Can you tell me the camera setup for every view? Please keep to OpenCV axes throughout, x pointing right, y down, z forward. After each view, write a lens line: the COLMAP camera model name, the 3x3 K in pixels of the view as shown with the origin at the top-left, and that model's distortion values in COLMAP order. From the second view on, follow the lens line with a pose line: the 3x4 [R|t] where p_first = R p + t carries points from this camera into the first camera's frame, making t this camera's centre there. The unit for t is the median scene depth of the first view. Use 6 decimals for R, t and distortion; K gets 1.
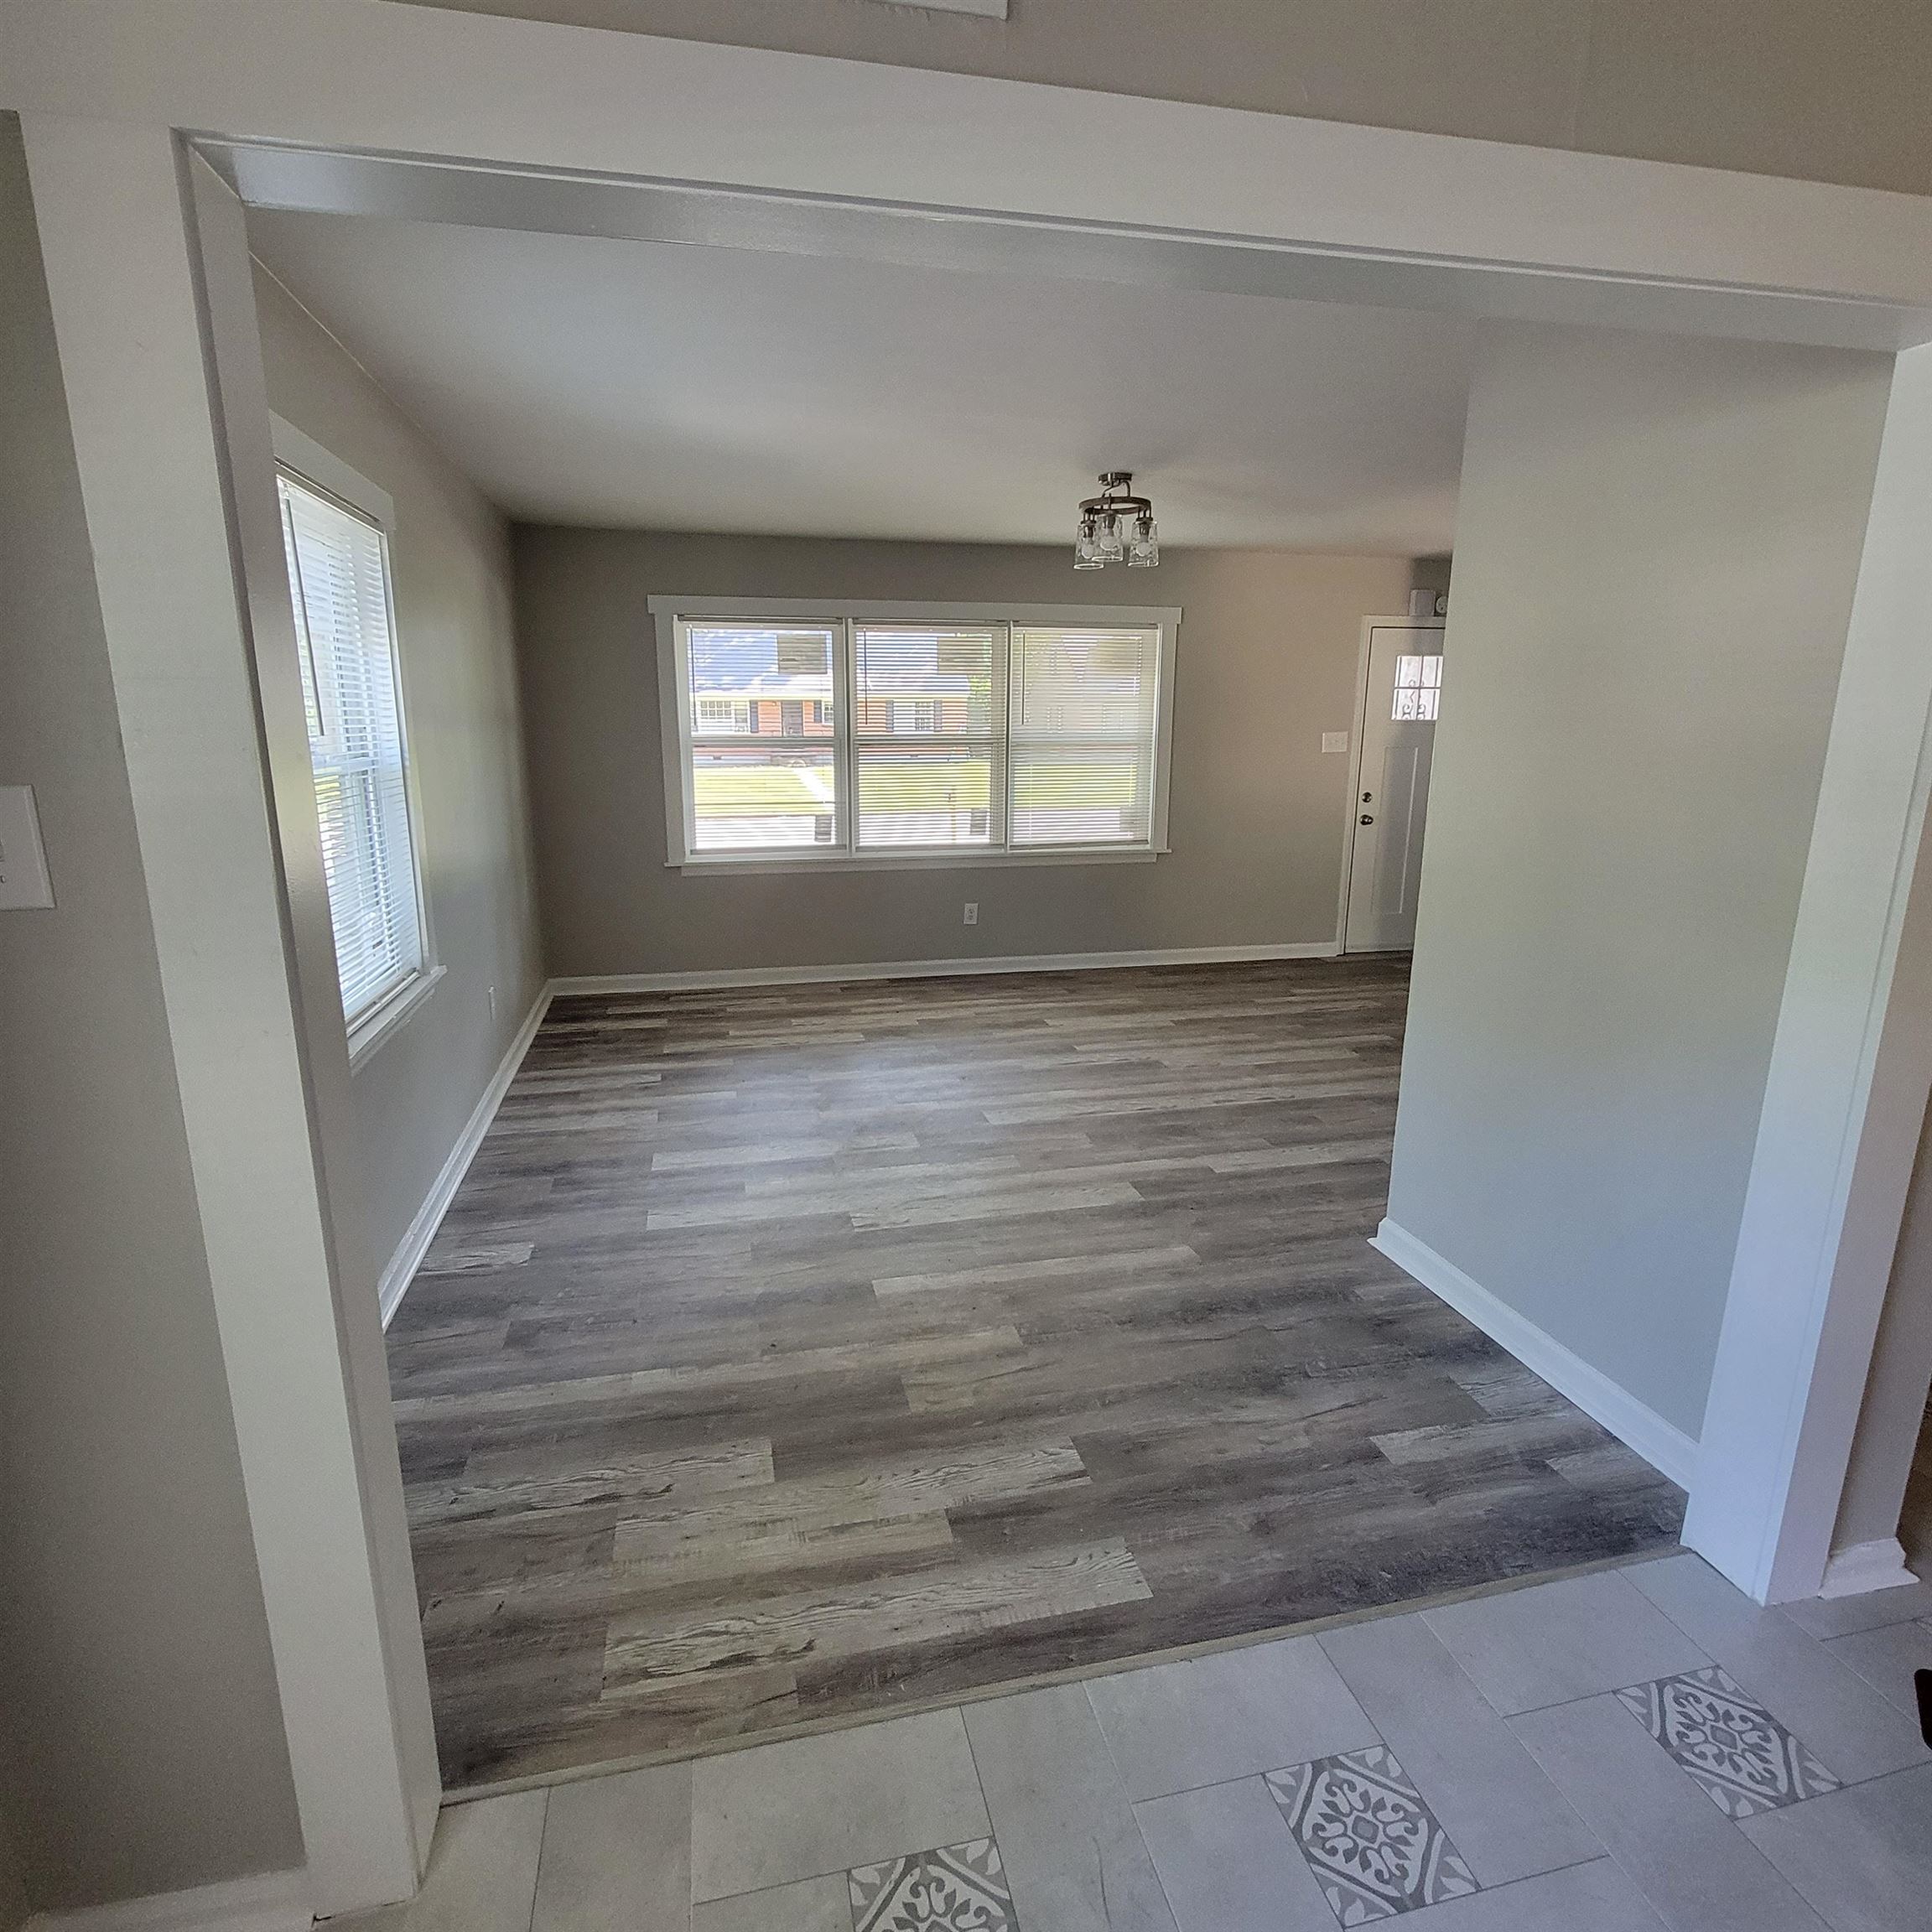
lens RADIAL K [[1058.8, 0, 966.3], [0, 1058.8, 957.7], [0, 0, 1]] dist [-0.005903, 0.001901]
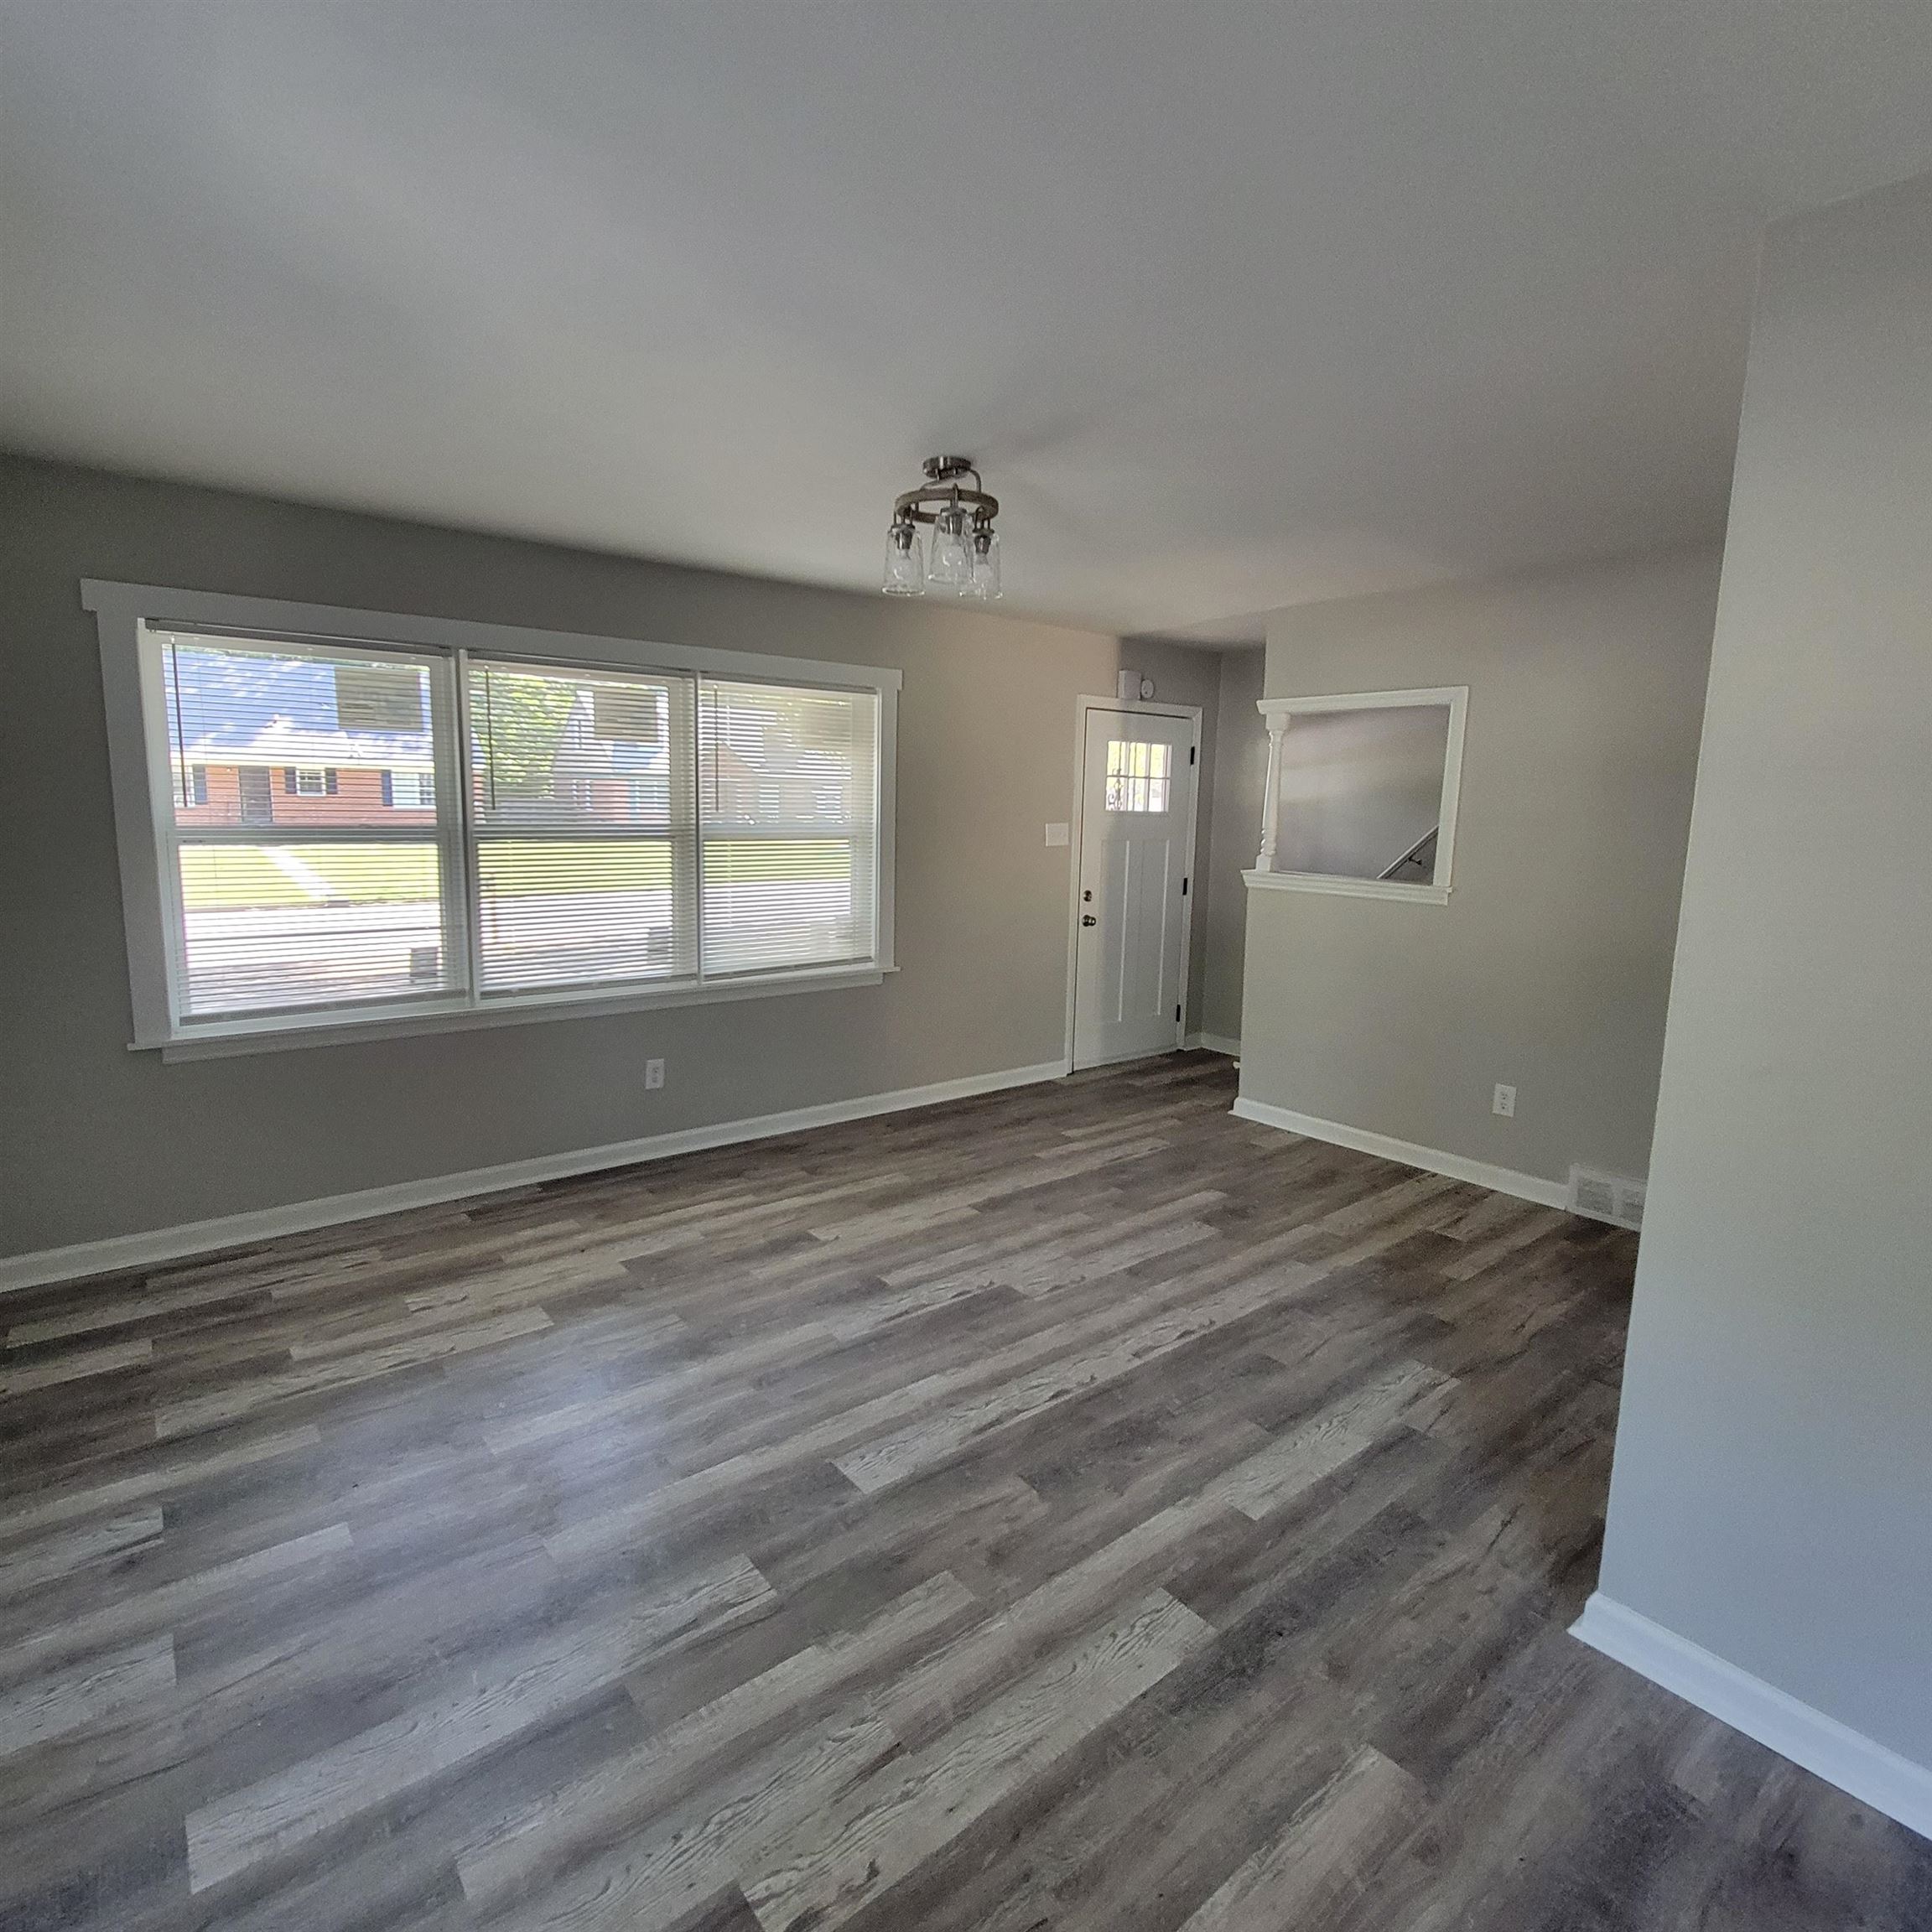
lens RADIAL K [[1058.8, 0, 962.9], [0, 1058.8, 961.6], [0, 0, 1]] dist [-0.005903, 0.001901]
pose [[0.908624, -0.044912, 0.415193, -0.113405], [0.073140, 0.995948, -0.052330, -0.073468], [-0.411160, 0.077916, 0.908227, 0.302996]]
